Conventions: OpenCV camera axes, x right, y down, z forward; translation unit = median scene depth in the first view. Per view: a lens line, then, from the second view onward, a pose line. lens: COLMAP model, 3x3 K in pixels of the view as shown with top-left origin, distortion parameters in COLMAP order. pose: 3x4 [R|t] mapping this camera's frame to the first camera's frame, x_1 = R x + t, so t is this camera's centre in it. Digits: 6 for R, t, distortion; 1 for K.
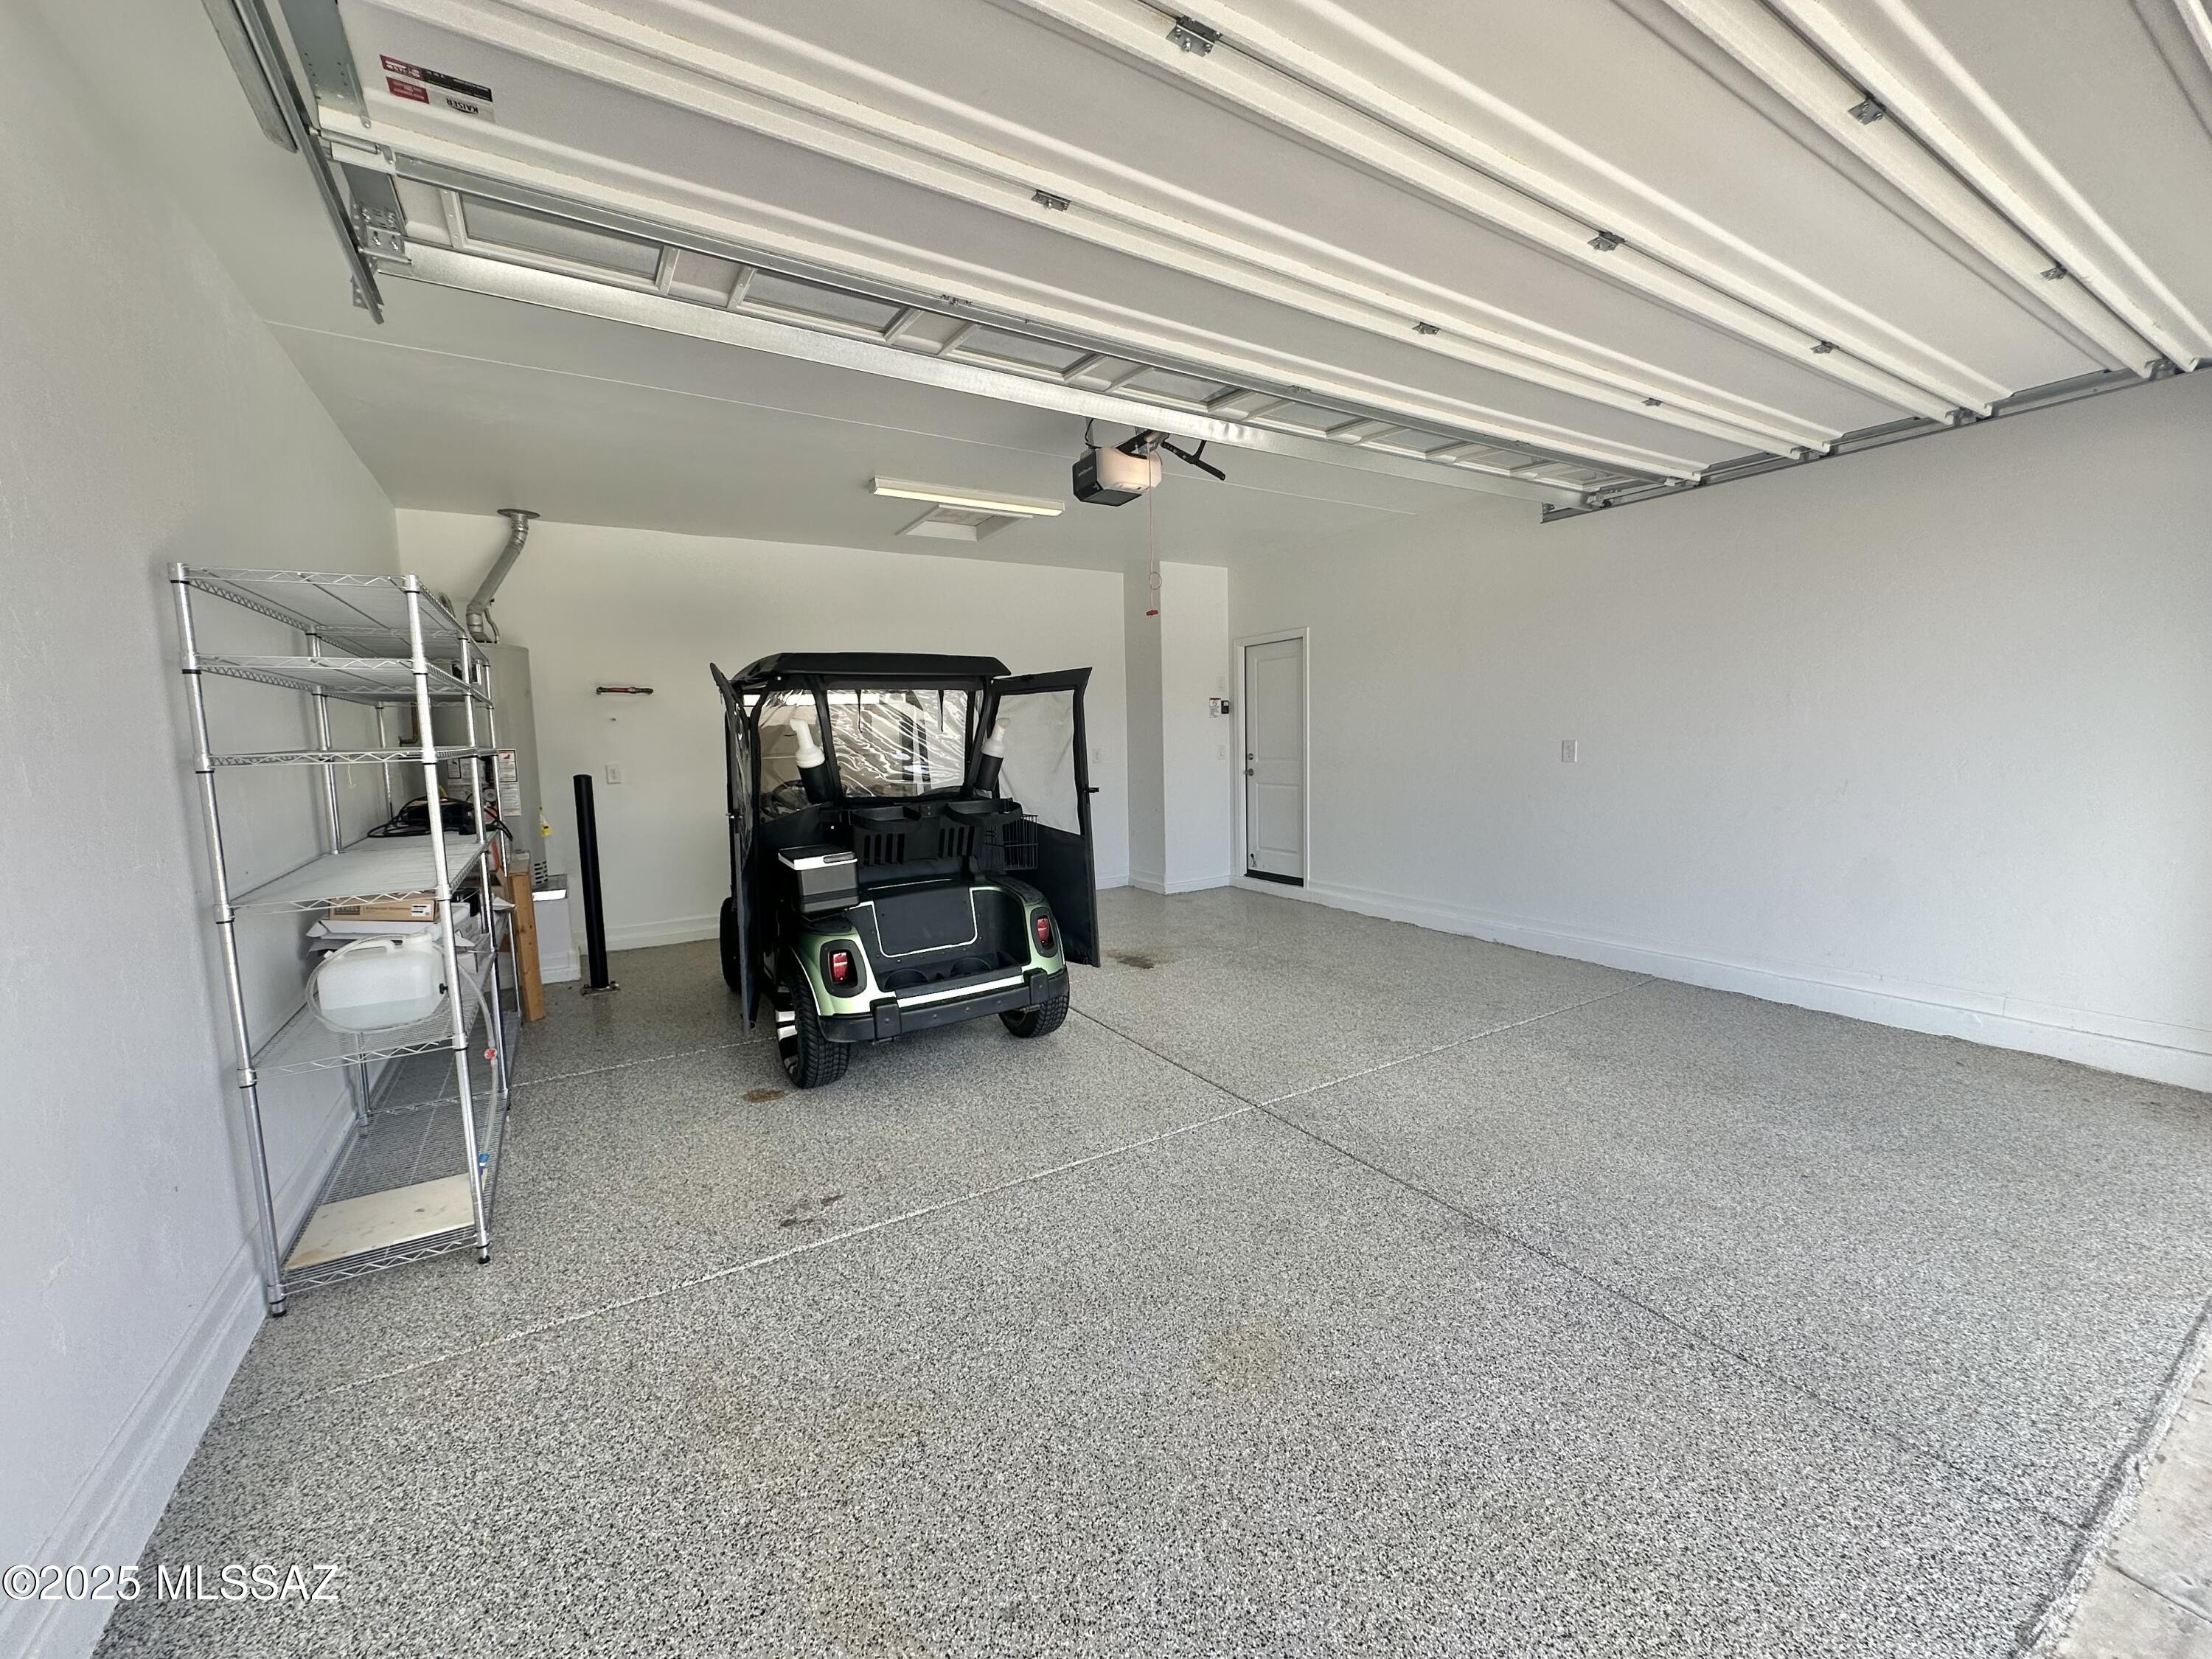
lens RADIAL K [[900.7, 0, 1106.8], [0, 900.7, 824.9], [0, 0, 1]] dist [-0.004329, 0.000248]
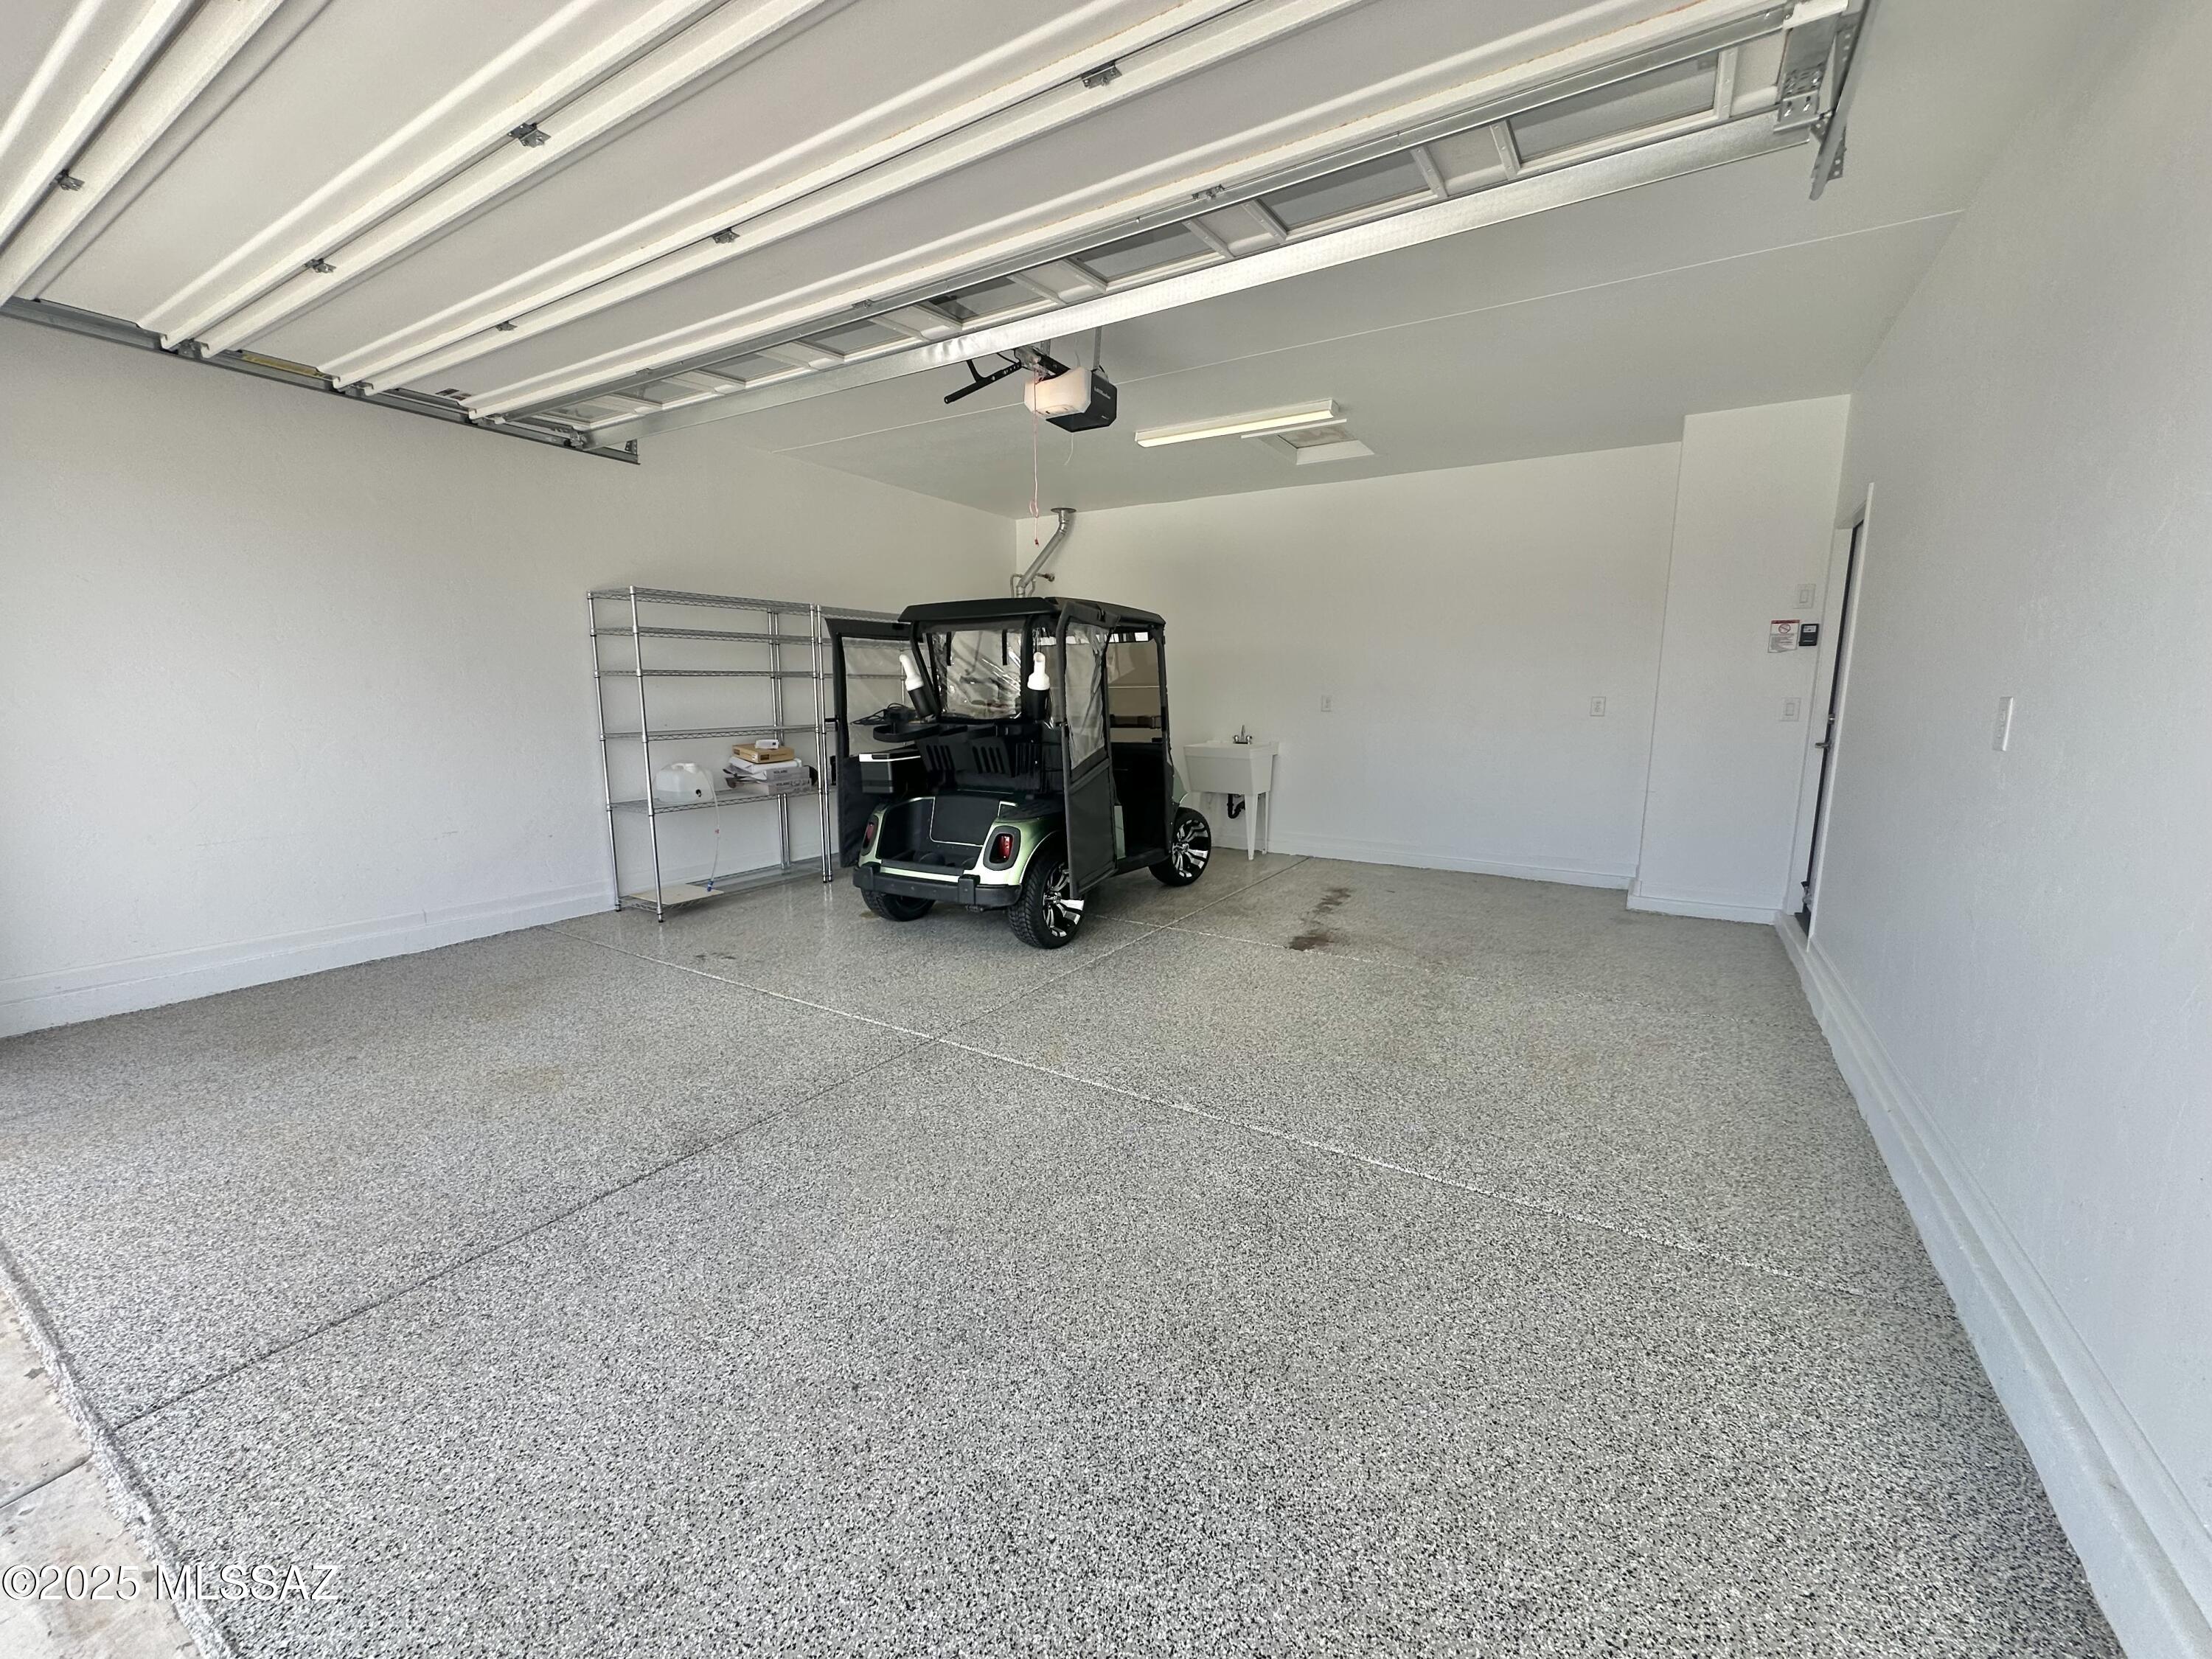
lens RADIAL K [[900.7, 0, 1101.2], [0, 900.7, 818.8], [0, 0, 1]] dist [-0.004329, 0.000248]
pose [[0.432606, 0.155531, -0.888066, 1.276187], [-0.105627, 0.986968, 0.121398, -0.084325], [0.895374, 0.041287, 0.443397, 0.819207]]
